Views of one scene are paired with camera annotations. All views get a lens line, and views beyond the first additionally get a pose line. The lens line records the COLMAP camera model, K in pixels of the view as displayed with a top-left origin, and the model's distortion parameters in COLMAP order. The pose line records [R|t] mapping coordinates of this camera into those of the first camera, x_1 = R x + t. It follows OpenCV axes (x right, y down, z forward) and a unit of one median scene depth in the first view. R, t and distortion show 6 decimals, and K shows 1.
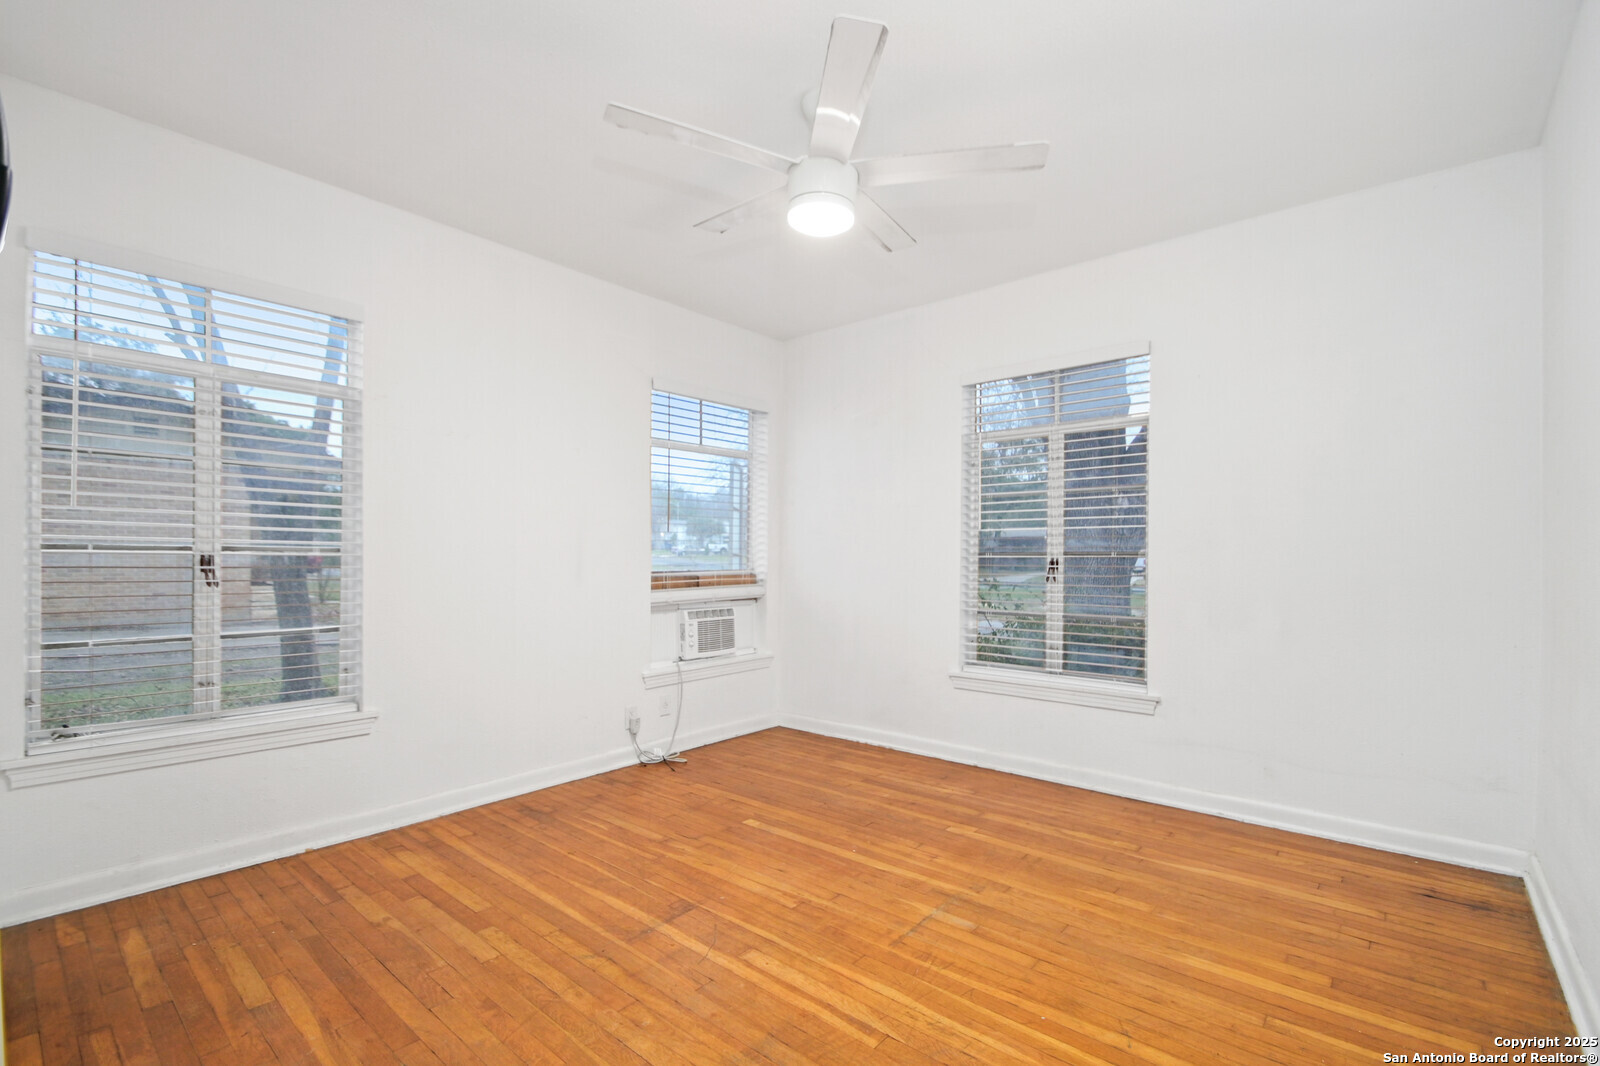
lens RADIAL K [[718.4, 0, 795.7], [0, 718.4, 551.1], [0, 0, 1]] dist [0.014010, -0.020264]
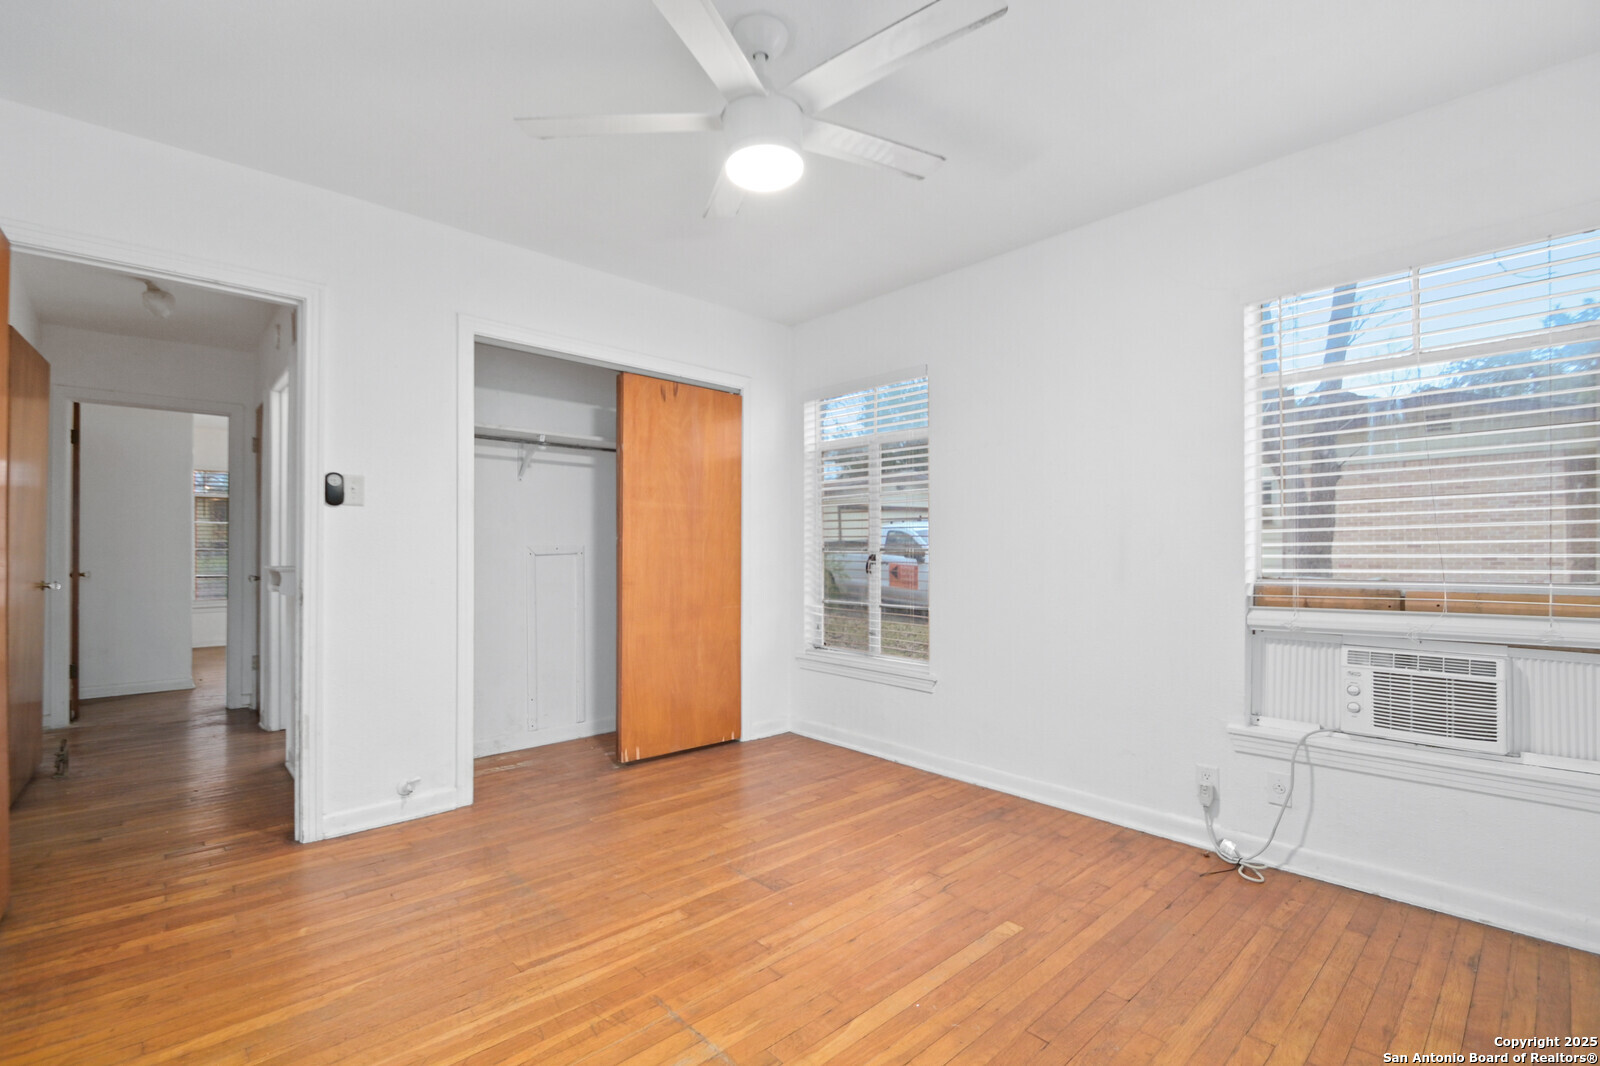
lens RADIAL K [[718.4, 0, 795.7], [0, 718.4, 551.1], [0, 0, 1]] dist [0.014010, -0.020264]
pose [[-0.133188, -0.004609, -0.991080, 0.760322], [0.007070, 0.999959, -0.005601, 0.006941], [0.991066, -0.007753, -0.133150, 0.998944]]
